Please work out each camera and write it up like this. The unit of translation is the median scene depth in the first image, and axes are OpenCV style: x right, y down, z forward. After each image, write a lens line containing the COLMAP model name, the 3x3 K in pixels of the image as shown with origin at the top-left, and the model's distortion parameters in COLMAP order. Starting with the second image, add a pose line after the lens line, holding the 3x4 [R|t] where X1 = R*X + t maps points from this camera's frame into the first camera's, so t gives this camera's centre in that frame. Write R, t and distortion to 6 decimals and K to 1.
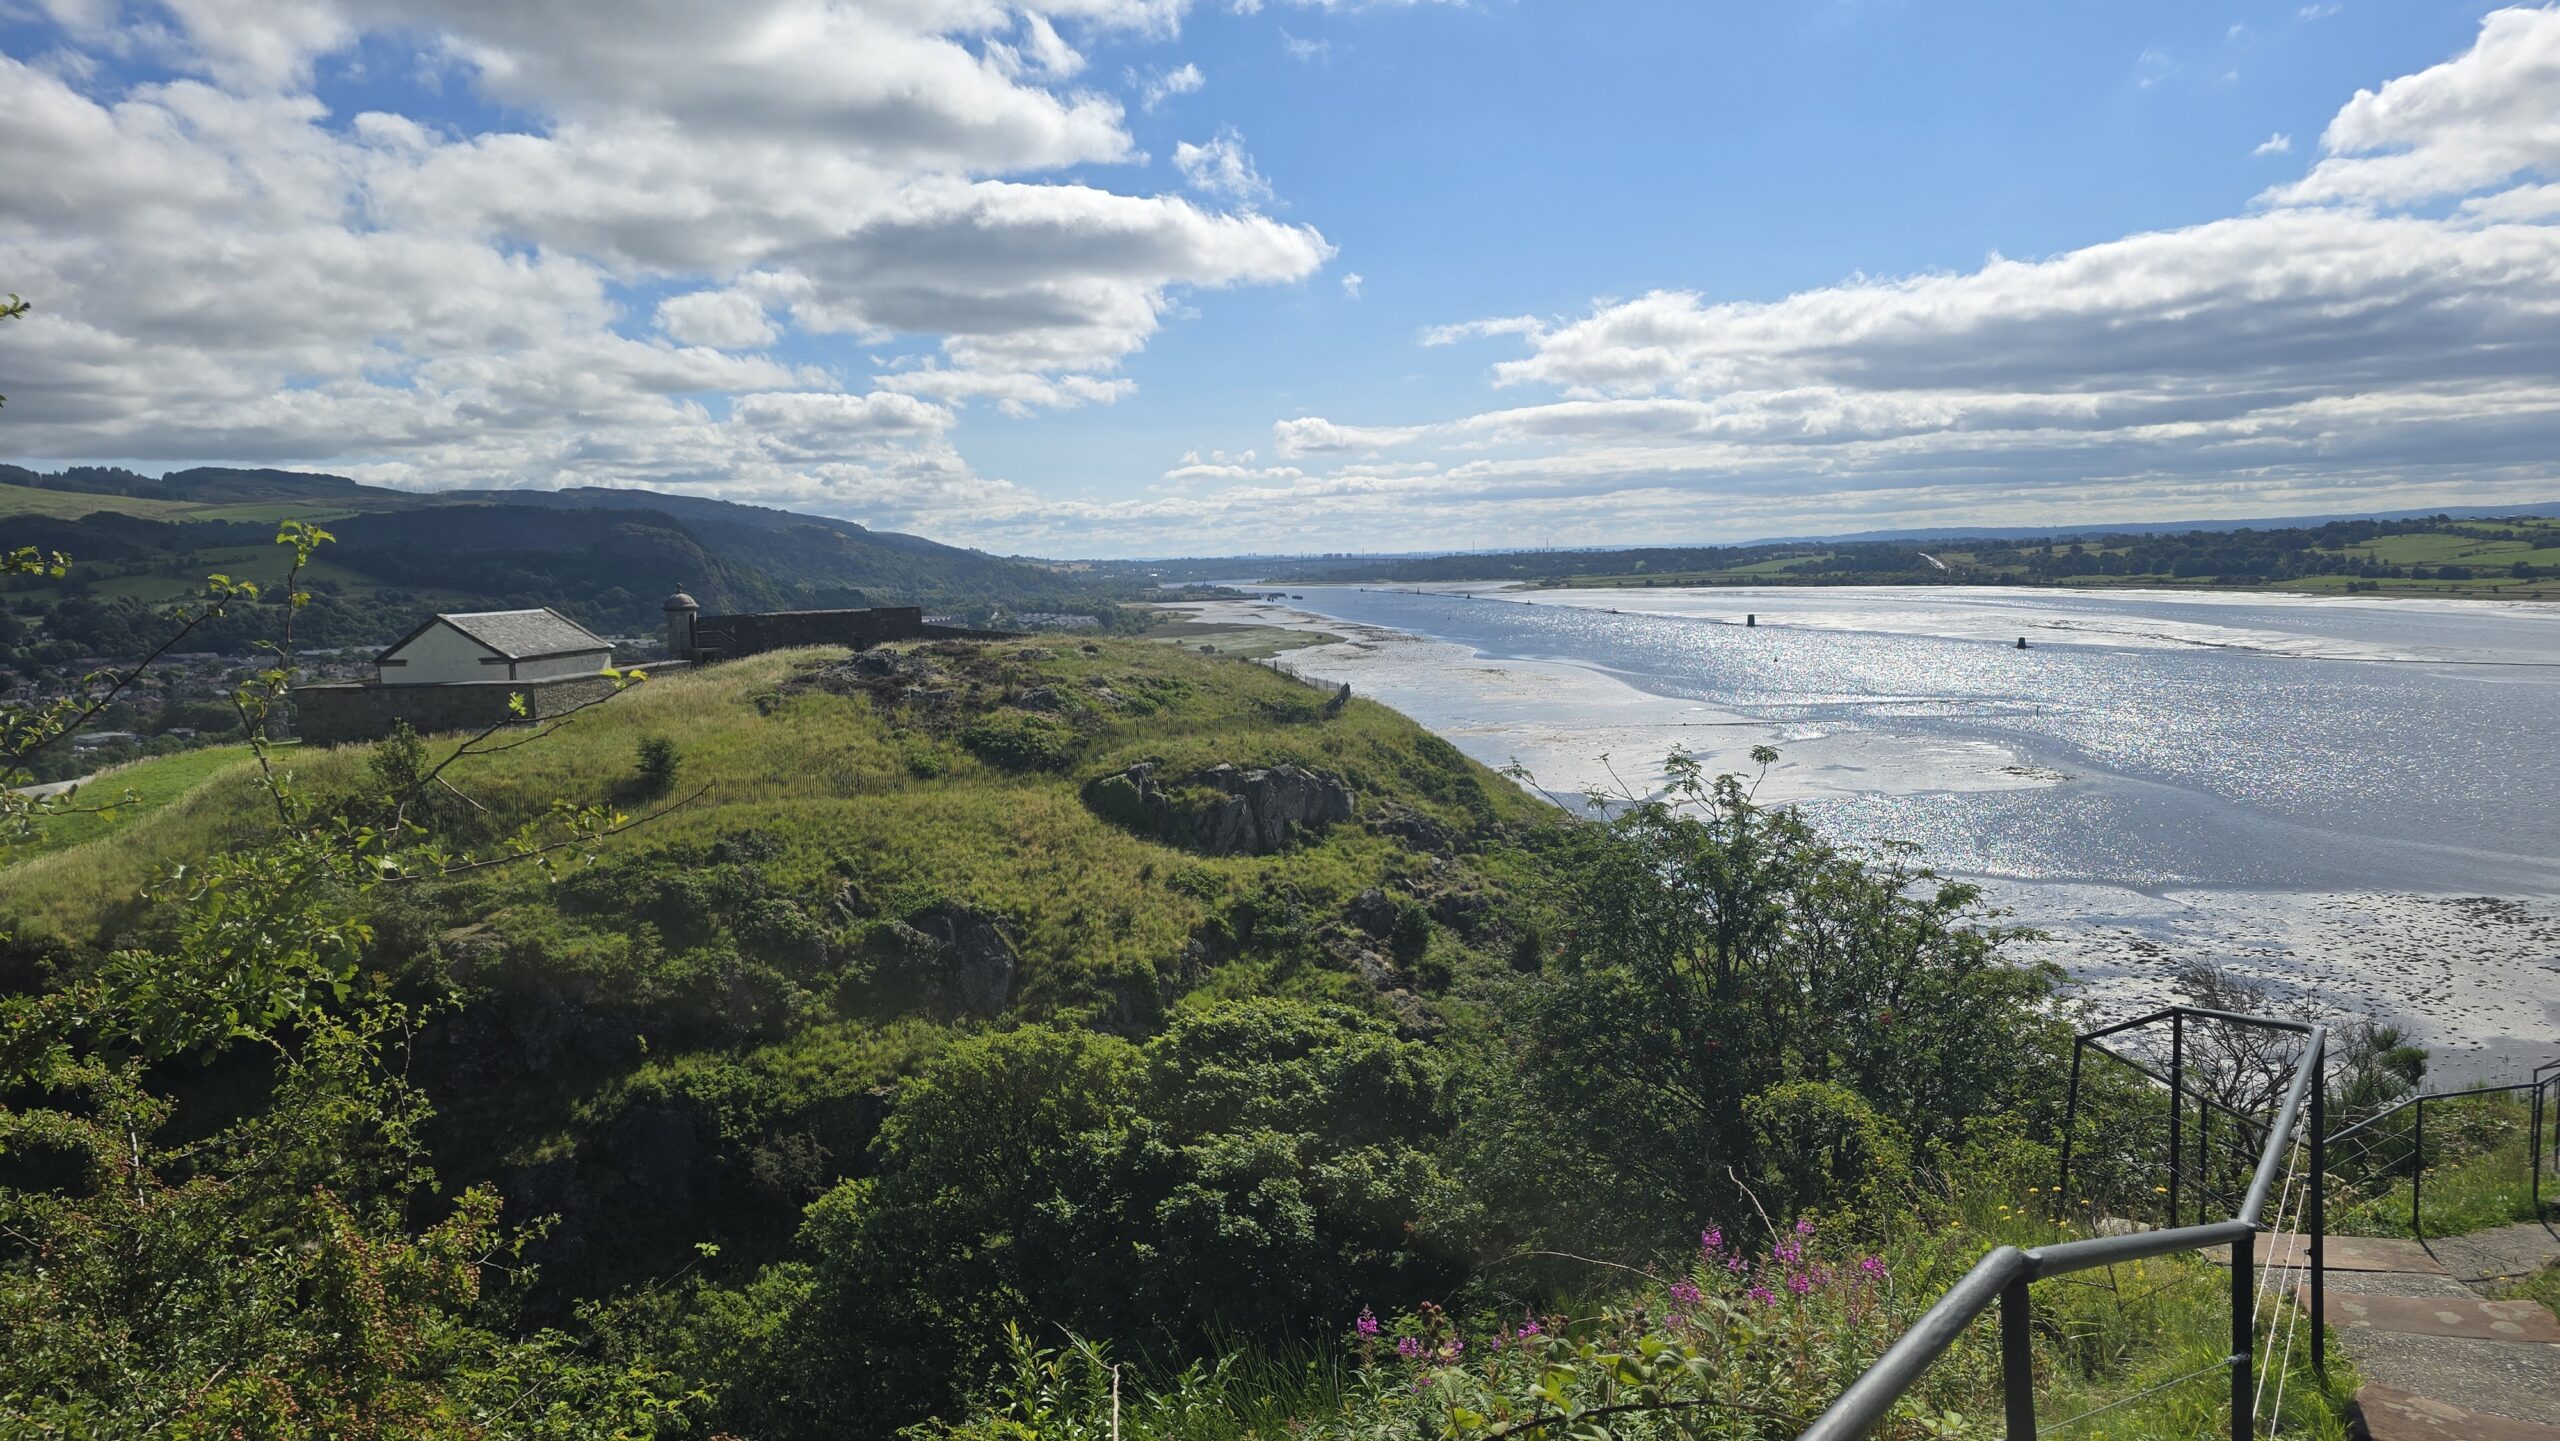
lens RADIAL K [[1737.1, 0, 1300.1], [0, 1737.1, 749.4], [0, 0, 1]] dist [0.080673, -0.076001]
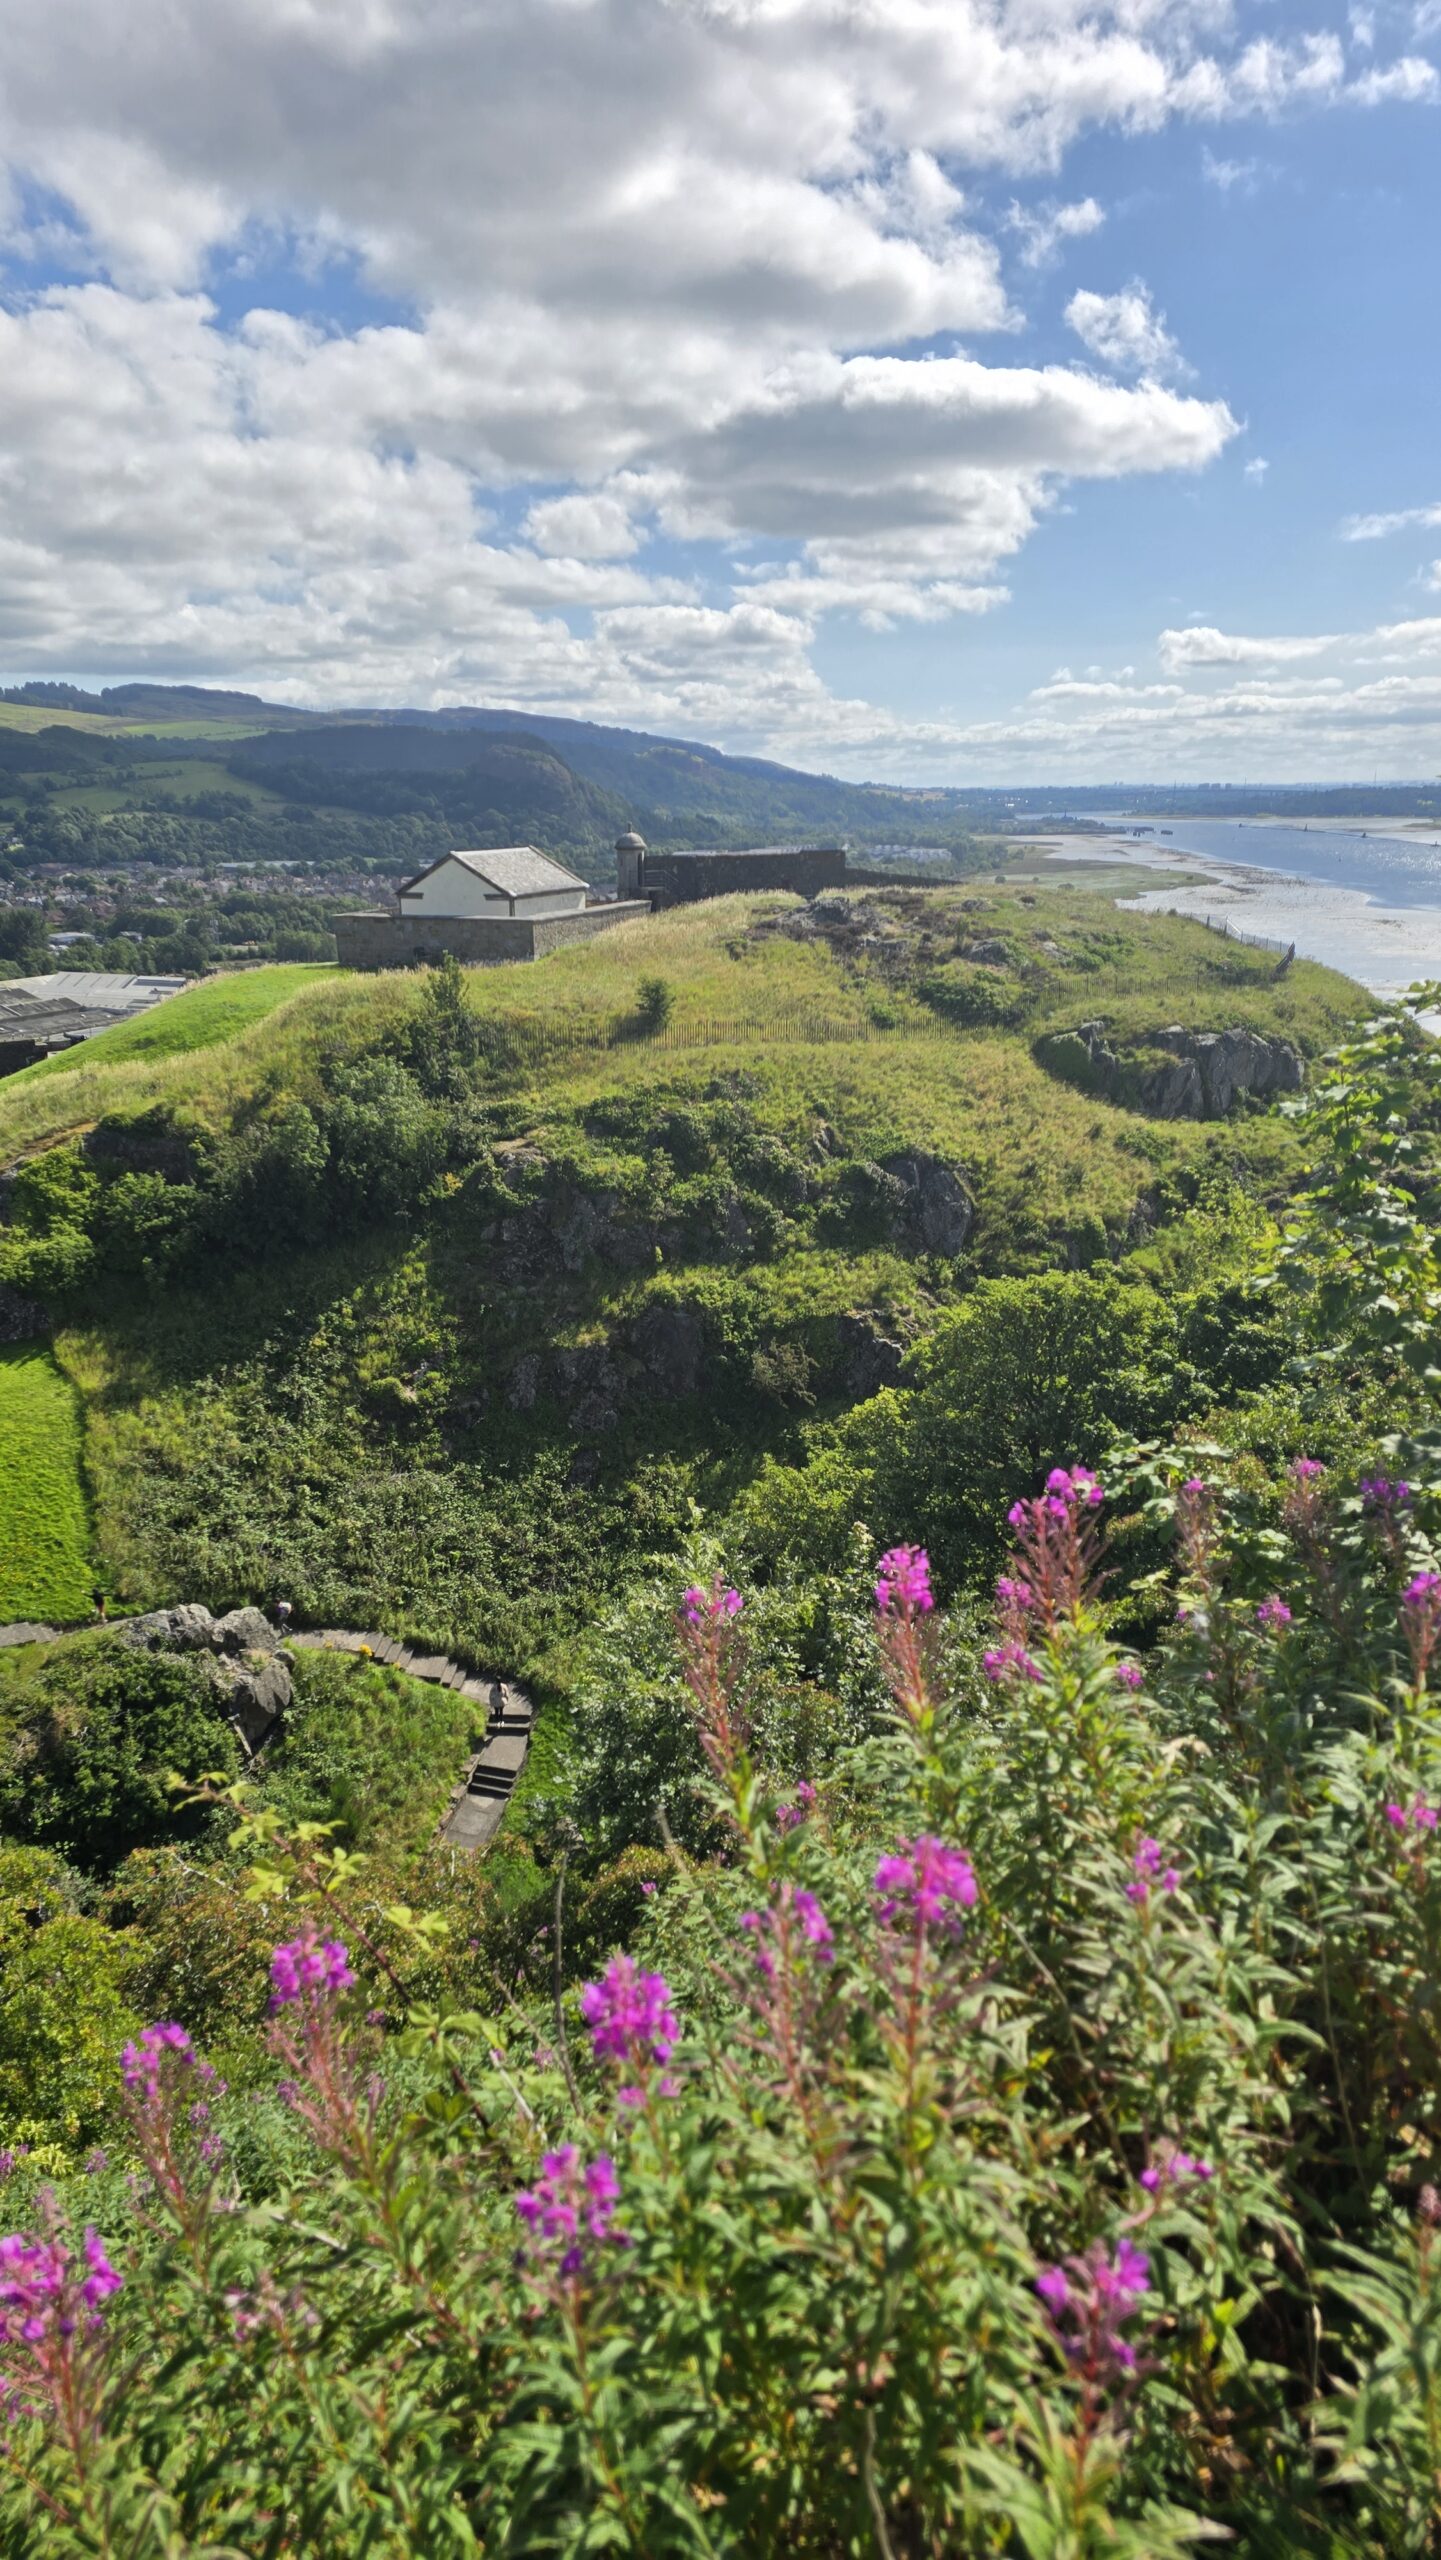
lens RADIAL K [[1737.1, 0, 669.6], [0, 1737.1, 1312.9], [0, 0, 1]] dist [0.080673, -0.076001]
pose [[0.965906, 0.091938, -0.242018, -0.062906], [-0.046010, 0.980900, 0.188994, -0.006715], [0.254771, -0.171415, 0.951687, -0.059121]]
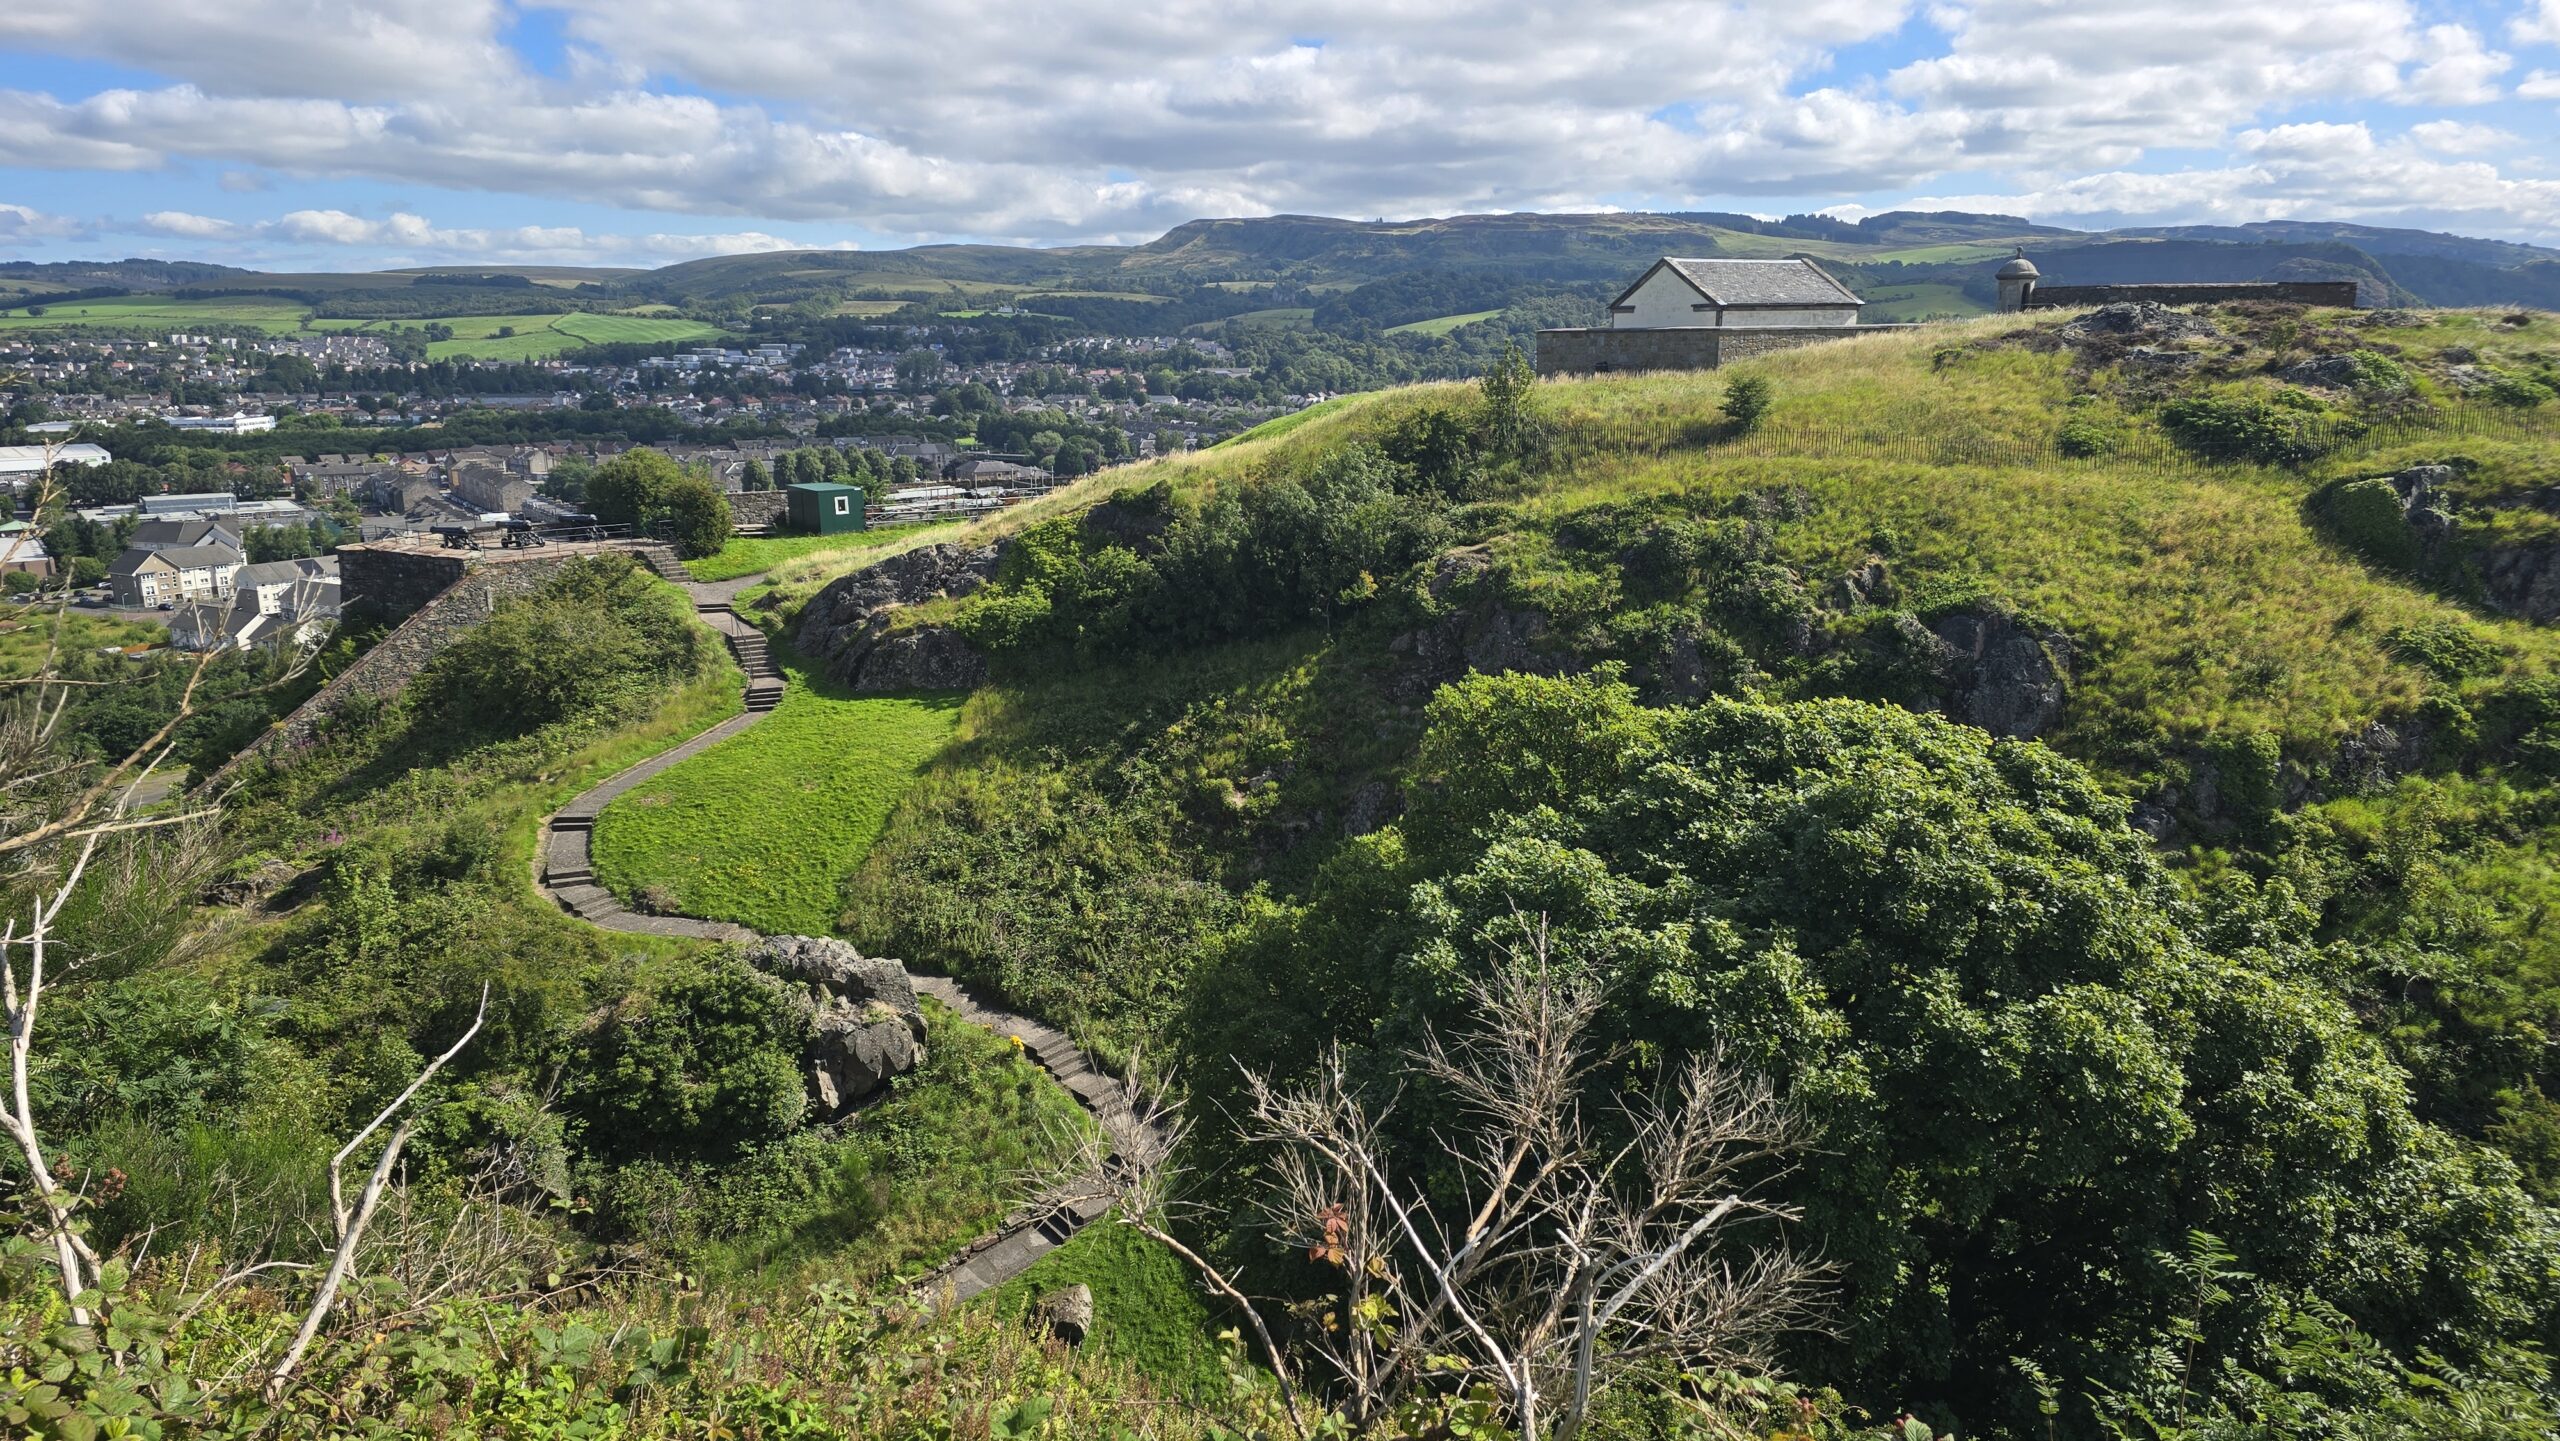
lens RADIAL K [[1737.1, 0, 1251.9], [0, 1737.1, 755.7], [0, 0, 1]] dist [0.080673, -0.076001]
pose [[0.615293, 0.209856, -0.759852, 0.156866], [-0.103990, 0.977098, 0.185649, 0.034792], [0.781409, -0.035211, 0.623025, 0.215025]]
